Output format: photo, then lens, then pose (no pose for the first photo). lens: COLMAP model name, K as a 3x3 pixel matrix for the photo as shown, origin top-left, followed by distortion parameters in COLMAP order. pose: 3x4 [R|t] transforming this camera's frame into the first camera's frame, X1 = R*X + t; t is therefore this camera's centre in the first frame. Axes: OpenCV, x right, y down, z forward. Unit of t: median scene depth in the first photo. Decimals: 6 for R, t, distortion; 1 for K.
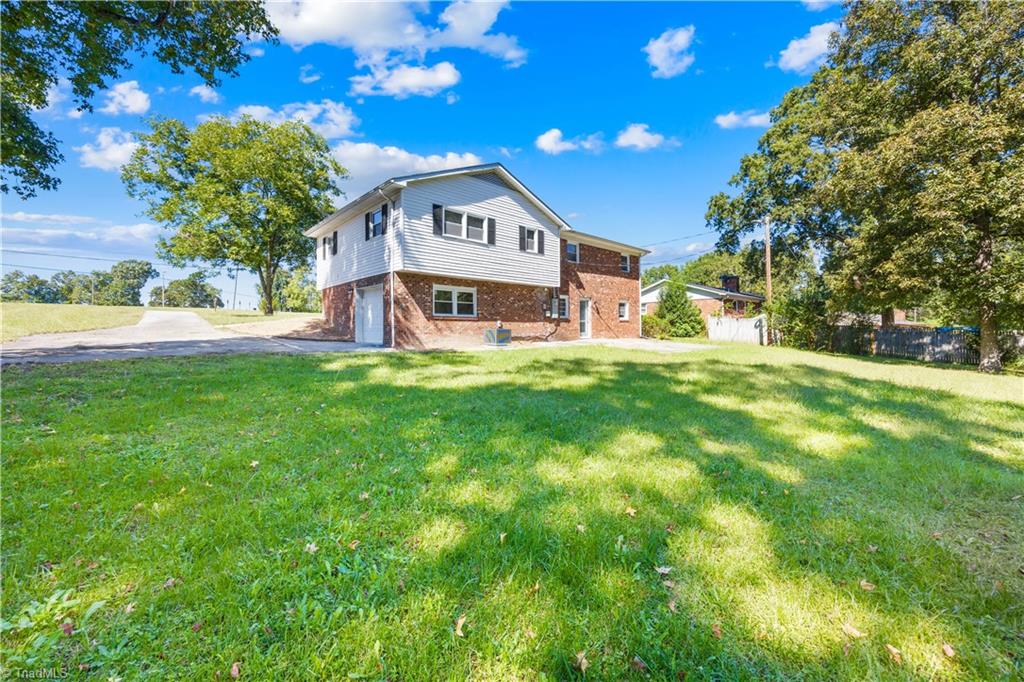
lens RADIAL K [[397.2, 0, 515.4], [0, 397.2, 330.6], [0, 0, 1]] dist [0.000175, 0.000023]
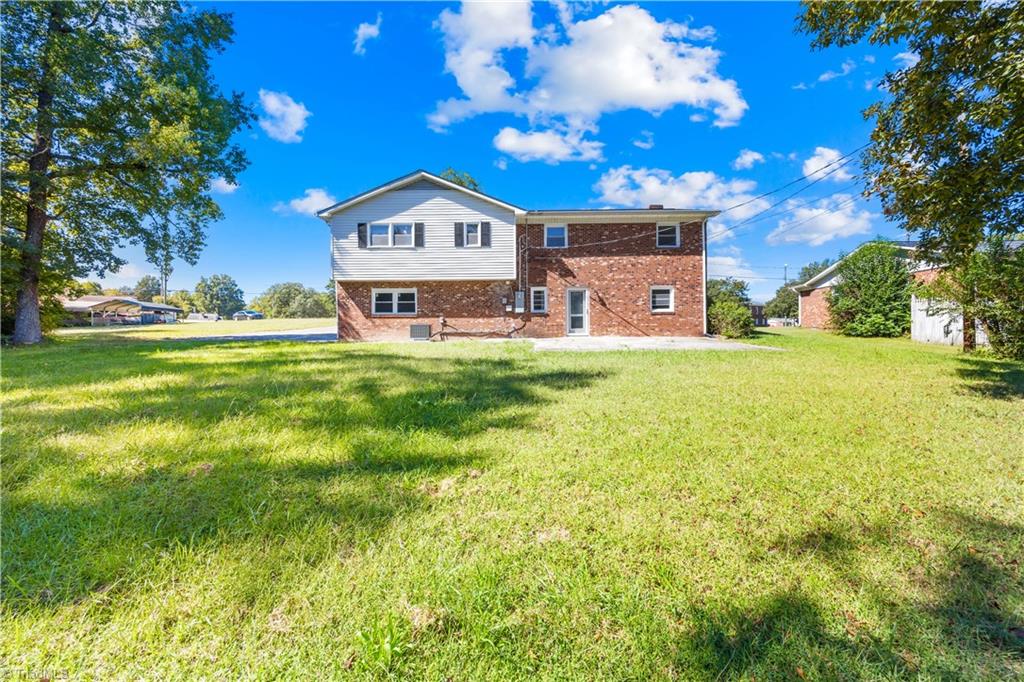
lens RADIAL K [[390.6, 0, 512.0], [0, 390.6, 341.0], [0, 0, 1]] dist [-0.000288, -0.000008]
pose [[0.713644, -0.000248, -0.700508, 0.772324], [0.001150, 0.999999, 0.000818, 0.035606], [0.700507, -0.001389, 0.713644, 0.368710]]
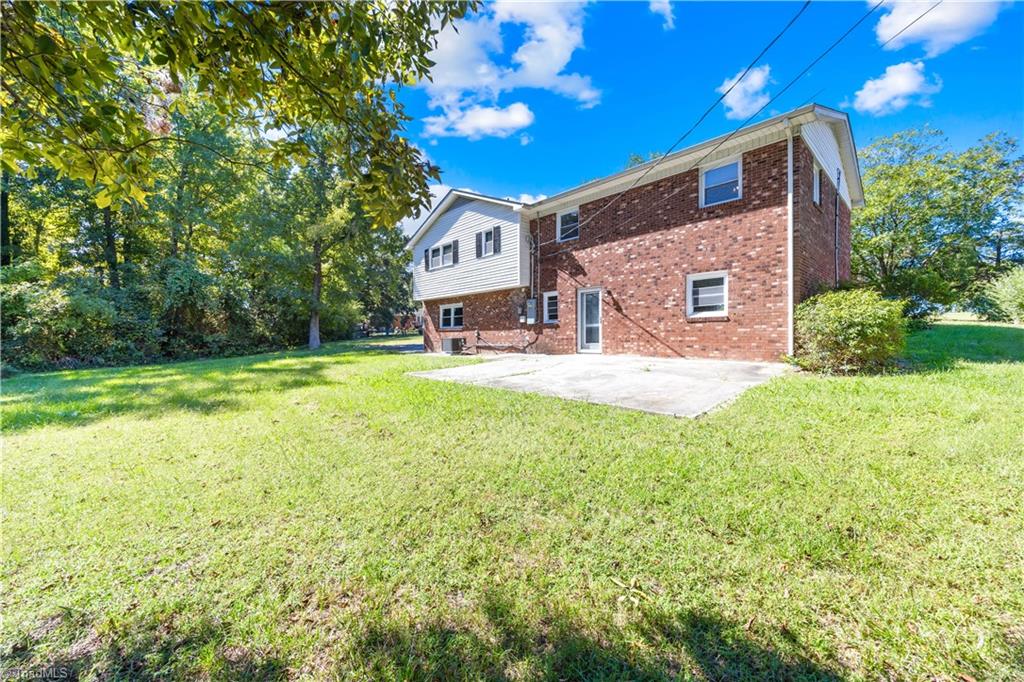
lens RADIAL K [[390.6, 0, 512.0], [0, 390.6, 341.0], [0, 0, 1]] dist [-0.000288, -0.000008]
pose [[-0.013995, 0.008774, -0.999864, 0.933612], [-0.000640, 0.999961, 0.008784, -0.005287], [0.999902, 0.000763, -0.013989, 1.045479]]
